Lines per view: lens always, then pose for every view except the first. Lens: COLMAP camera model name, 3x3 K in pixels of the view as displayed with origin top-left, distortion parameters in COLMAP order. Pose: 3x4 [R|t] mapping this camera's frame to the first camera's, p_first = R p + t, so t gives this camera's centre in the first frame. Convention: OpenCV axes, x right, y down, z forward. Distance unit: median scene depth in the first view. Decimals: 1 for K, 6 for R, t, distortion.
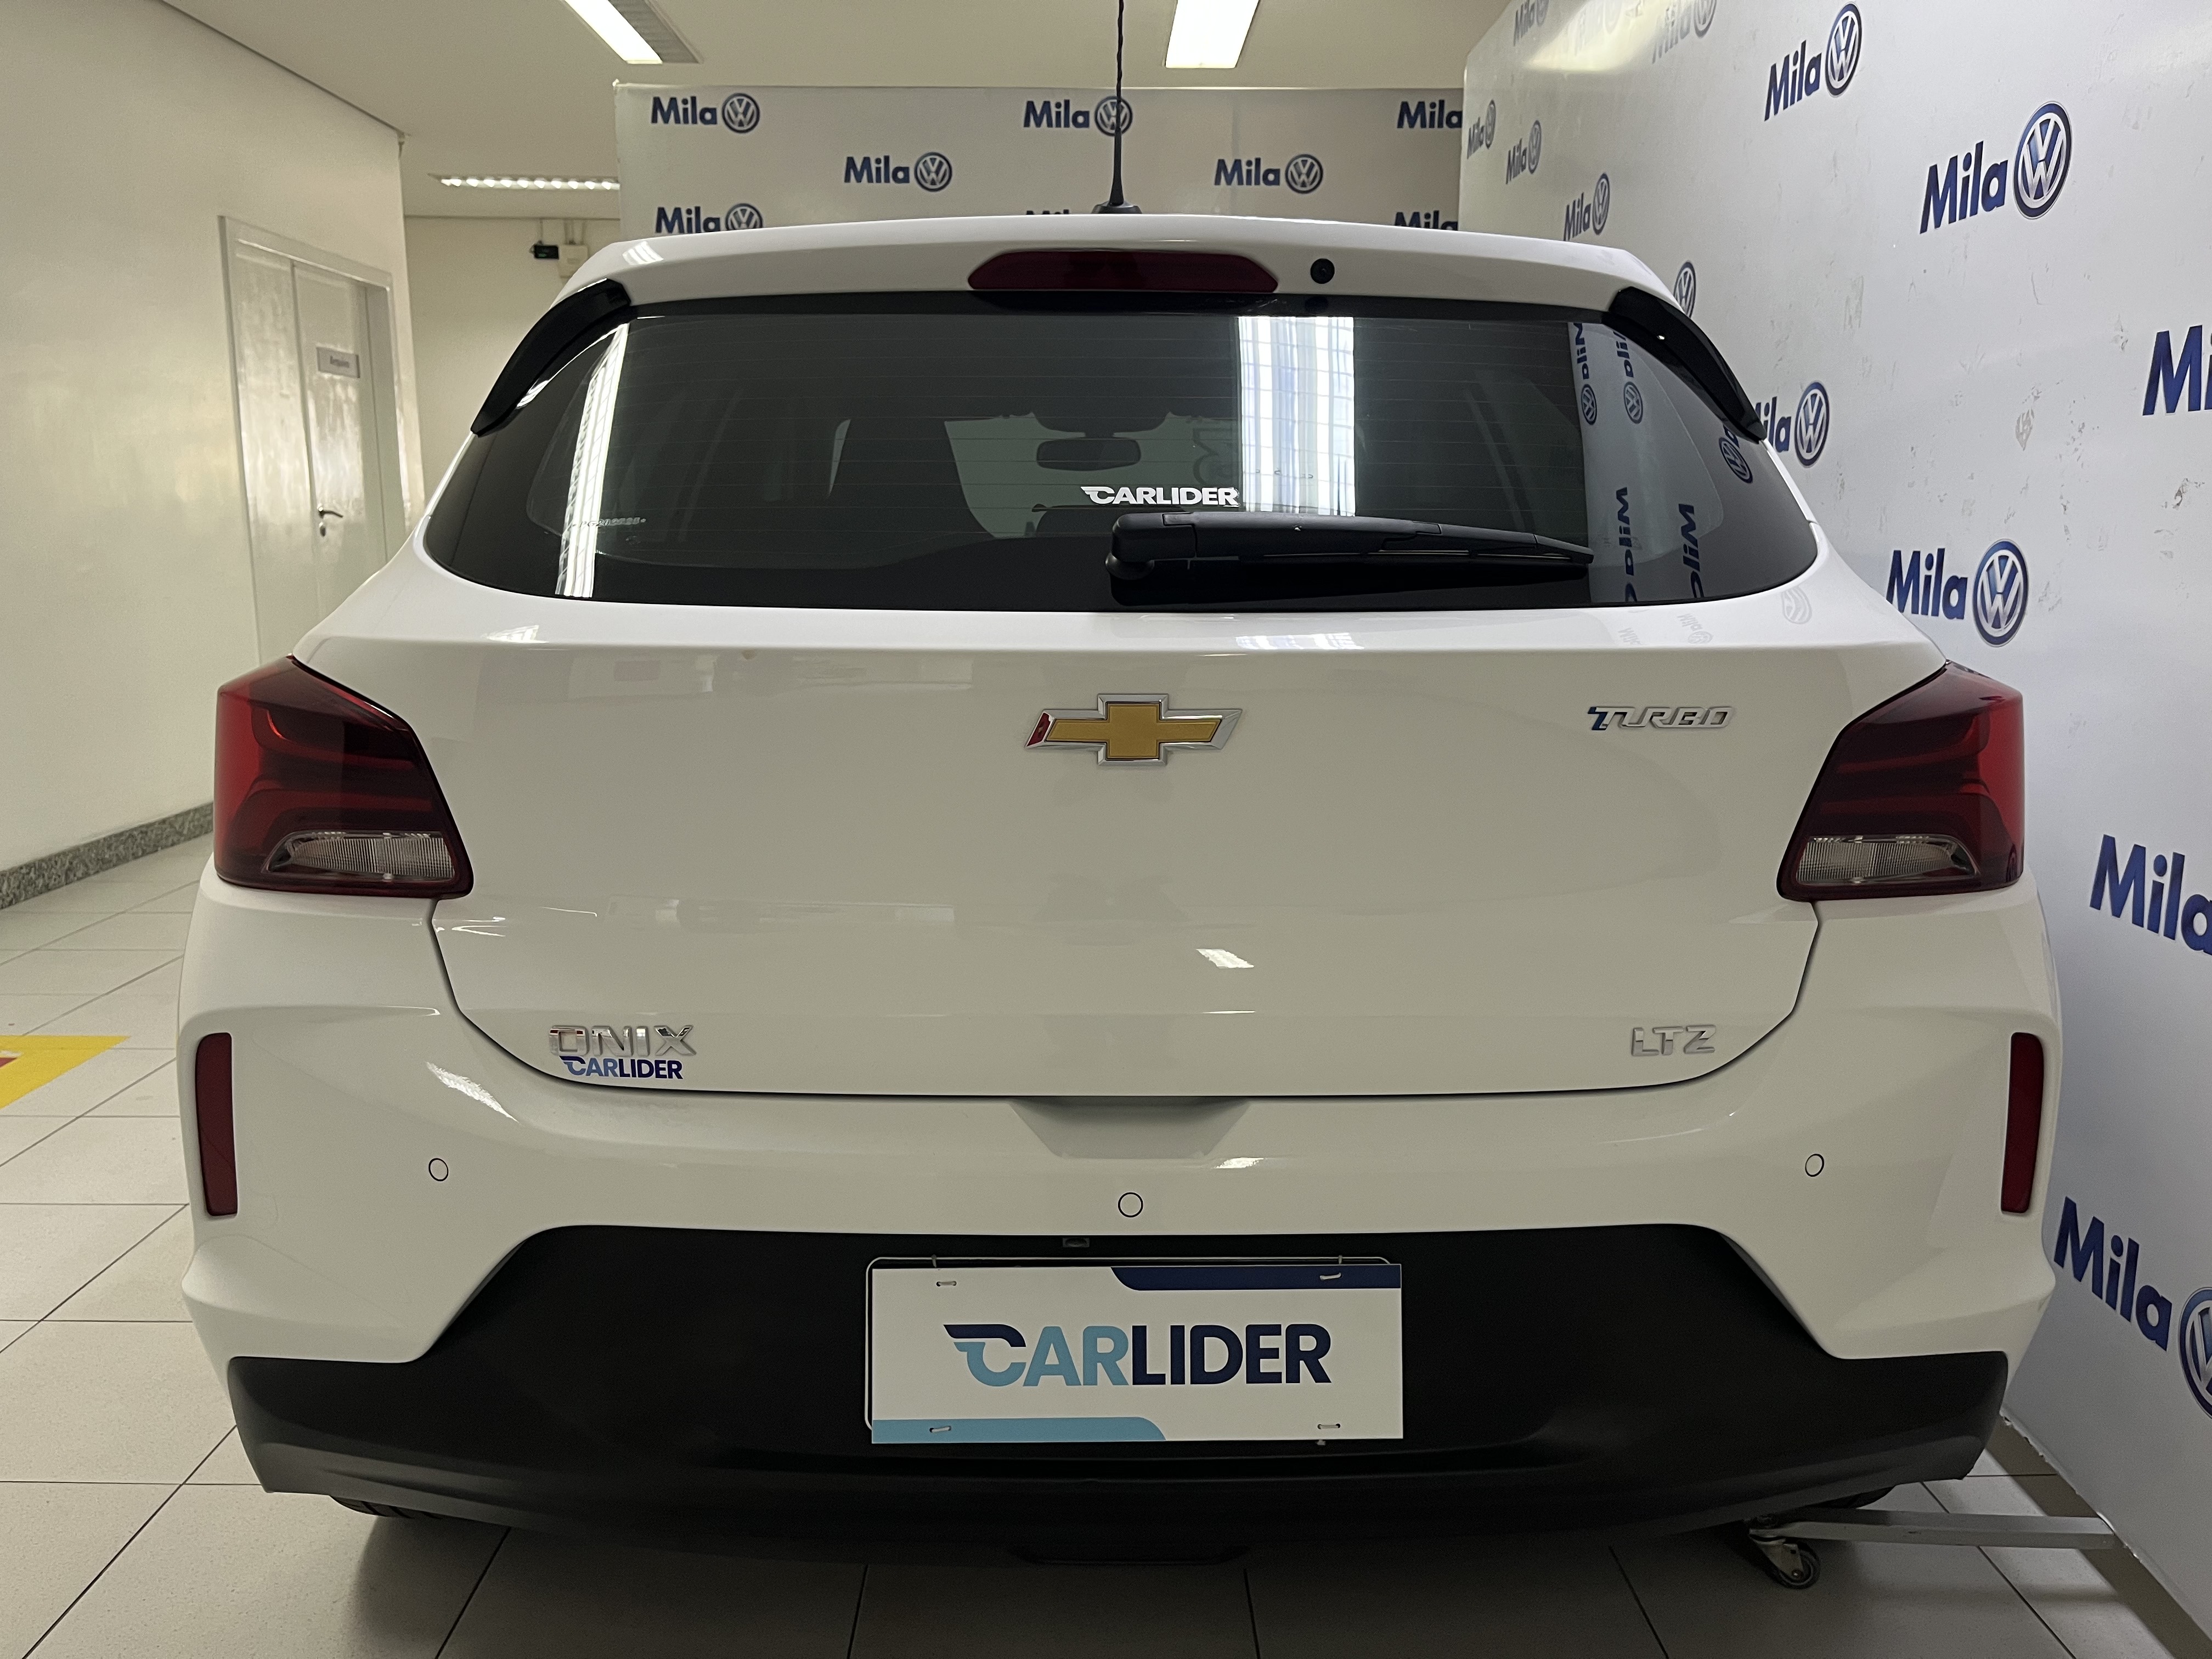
lens RADIAL K [[1719.1, 0, 1099.7], [0, 1719.1, 828.2], [0, 0, 1]] dist [0.060972, -0.078027]
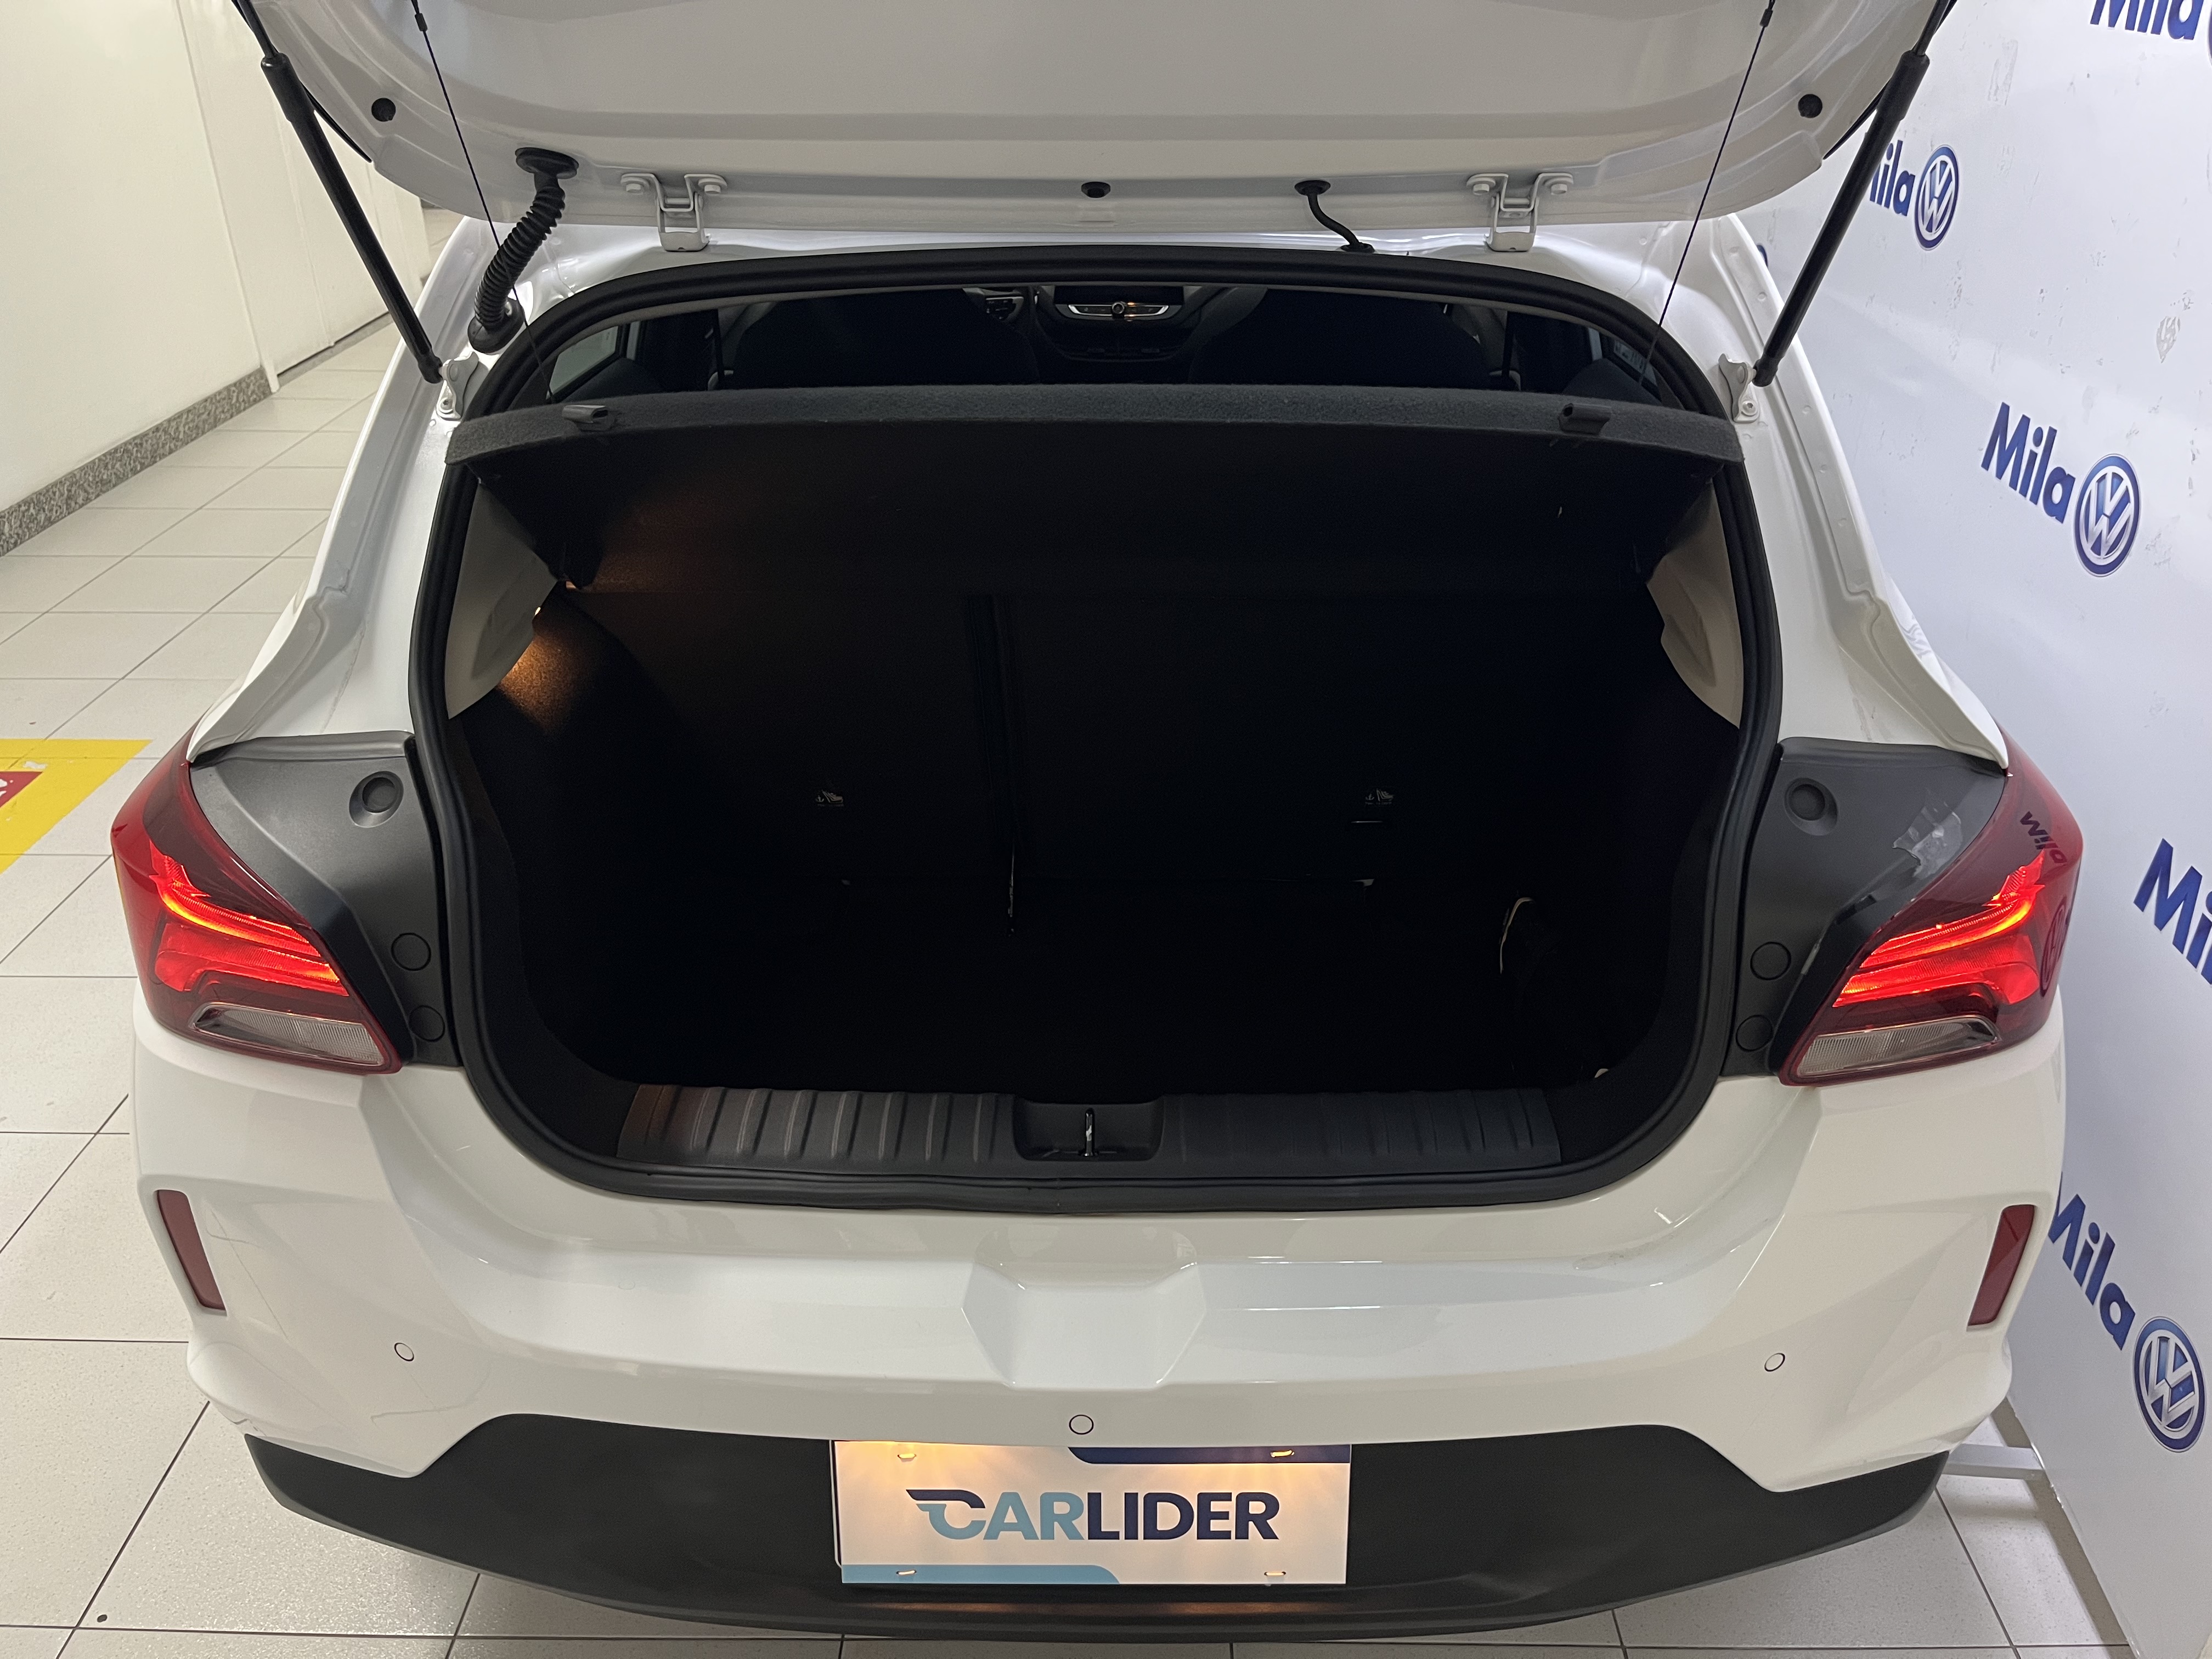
lens RADIAL K [[1719.1, 0, 1109.3], [0, 1719.1, 849.8], [0, 0, 1]] dist [0.060972, -0.078027]
pose [[0.999575, 0.006184, -0.028491, 0.059101], [0.003541, 0.944260, 0.329181, -0.415991], [0.028939, -0.329141, 0.943837, 0.148398]]
